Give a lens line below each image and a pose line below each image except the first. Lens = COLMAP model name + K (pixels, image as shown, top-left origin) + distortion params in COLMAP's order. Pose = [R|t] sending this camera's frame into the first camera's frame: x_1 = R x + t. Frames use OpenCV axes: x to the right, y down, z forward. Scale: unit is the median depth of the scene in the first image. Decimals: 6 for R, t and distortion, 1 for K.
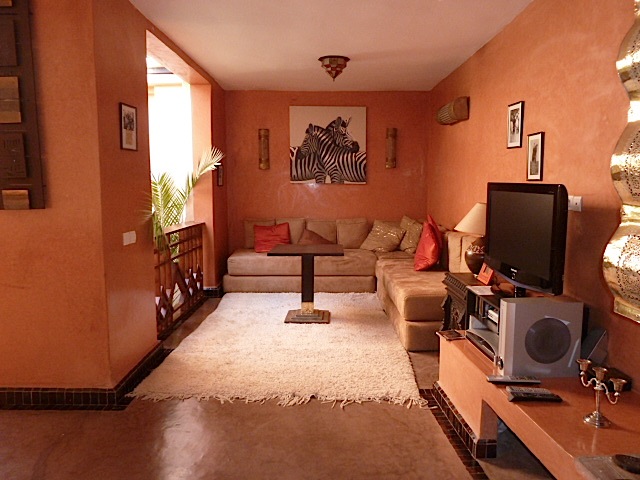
lens RADIAL K [[482.1, 0, 321.7], [0, 482.1, 238.9], [0, 0, 1]] dist [-0.020606, 0.004347]
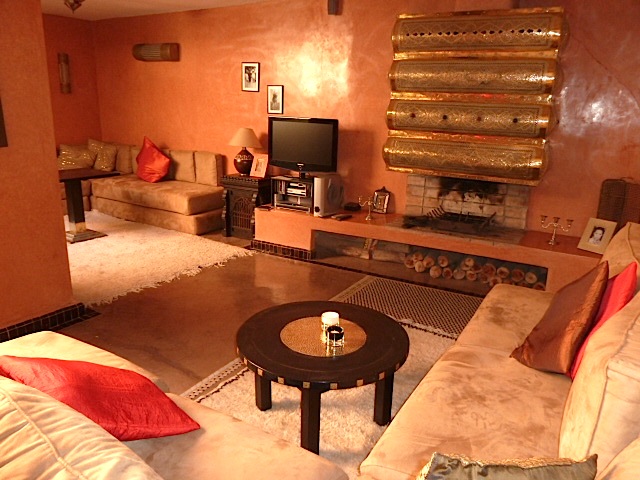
lens RADIAL K [[482.1, 0, 321.7], [0, 482.1, 238.9], [0, 0, 1]] dist [-0.020606, 0.004347]
pose [[0.540276, -0.213604, 0.813926, -0.989550], [0.071267, 0.975386, 0.208670, -0.033463], [-0.838465, -0.054733, 0.542201, -0.094063]]
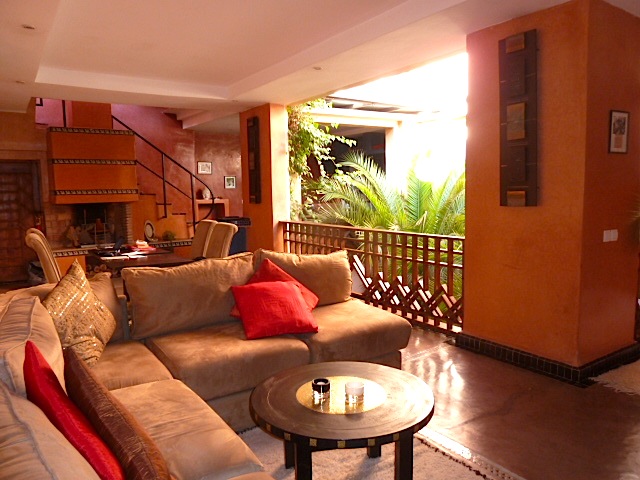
lens RADIAL K [[482.1, 0, 321.7], [0, 482.1, 238.9], [0, 0, 1]] dist [-0.020606, 0.004347]
pose [[0.545037, 0.073405, -0.835193, 0.146746], [-0.078319, 0.996262, 0.036451, 0.017703], [0.834746, 0.045544, 0.548748, -0.124465]]
